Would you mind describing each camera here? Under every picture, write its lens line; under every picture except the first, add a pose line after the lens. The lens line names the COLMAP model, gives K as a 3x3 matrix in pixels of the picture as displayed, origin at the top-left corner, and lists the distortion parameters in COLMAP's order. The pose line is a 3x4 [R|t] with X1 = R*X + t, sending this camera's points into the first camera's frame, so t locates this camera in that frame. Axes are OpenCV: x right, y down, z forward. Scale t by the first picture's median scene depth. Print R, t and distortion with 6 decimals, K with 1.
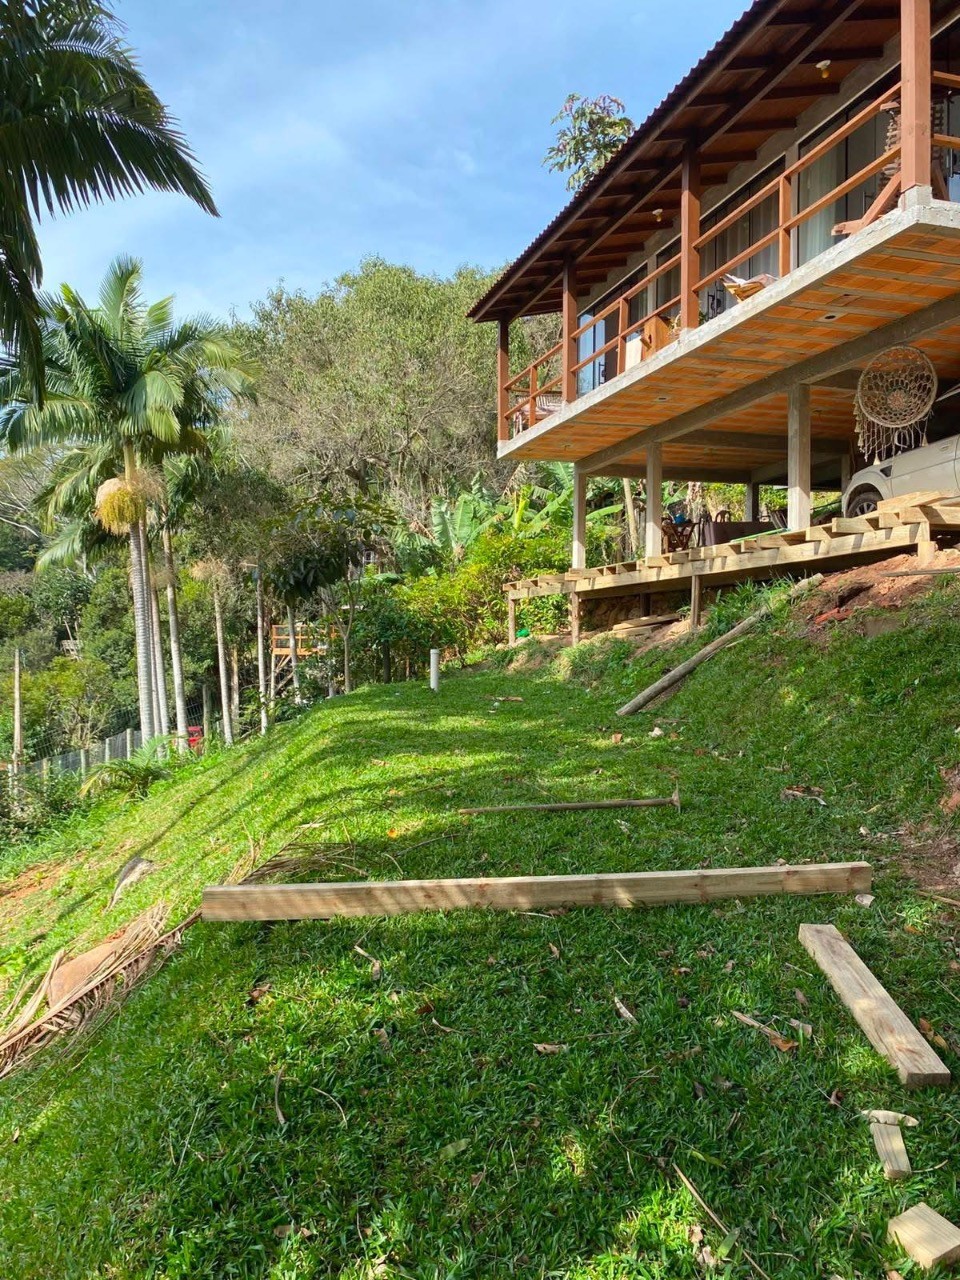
lens RADIAL K [[1186.7, 0, 480.0], [0, 1186.7, 640.0], [0, 0, 1]] dist [-0.015231, -0.016975]
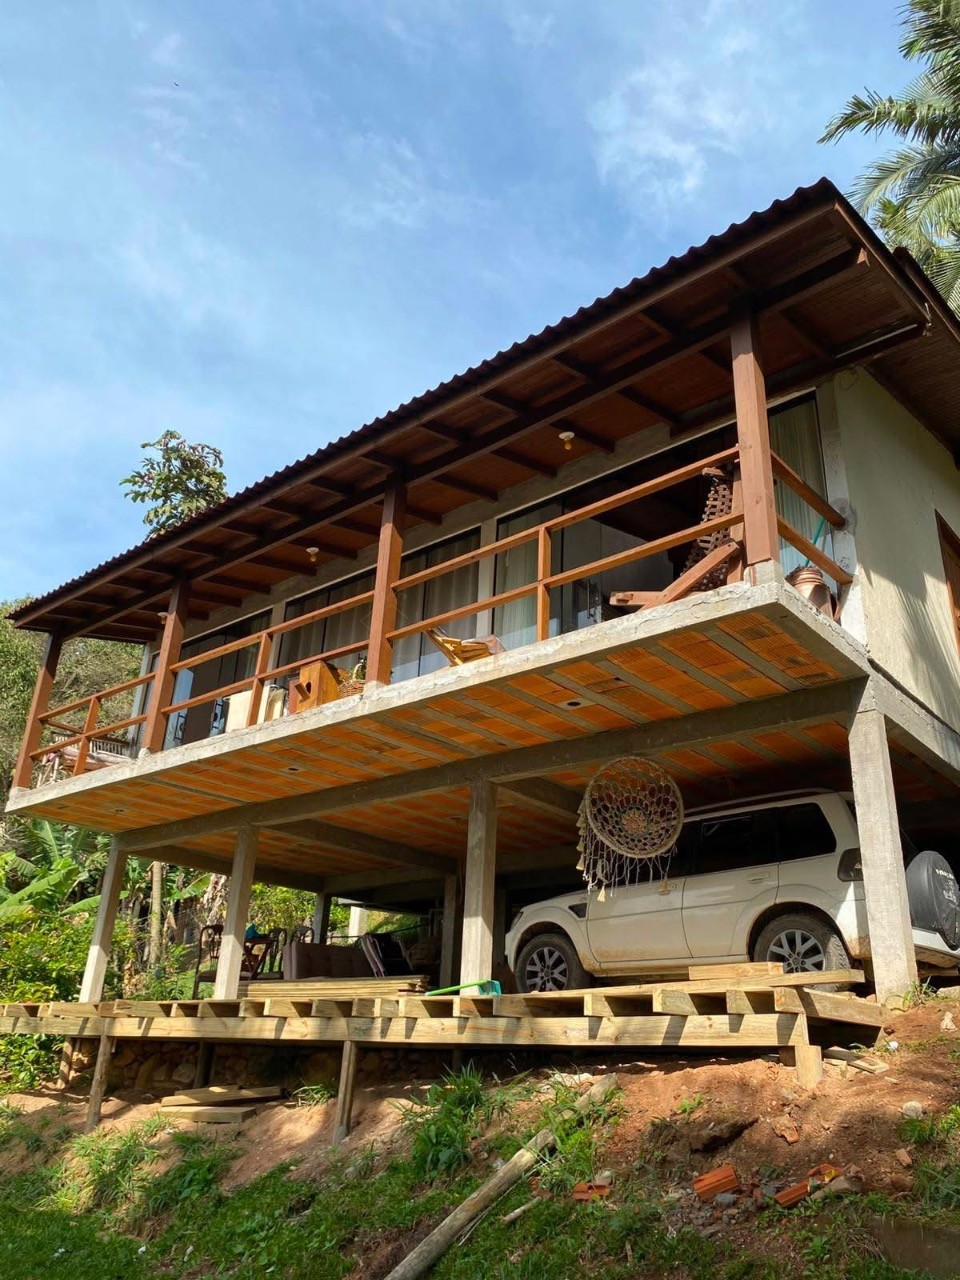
lens RADIAL K [[941.2, 0, 480.0], [0, 941.2, 640.0], [0, 0, 1]] dist [0.008395, -0.007154]
pose [[0.827831, 0.261619, 0.496237, -0.072536], [-0.058186, 0.919866, -0.387893, -0.058865], [-0.557952, 0.292236, 0.776716, 0.484232]]
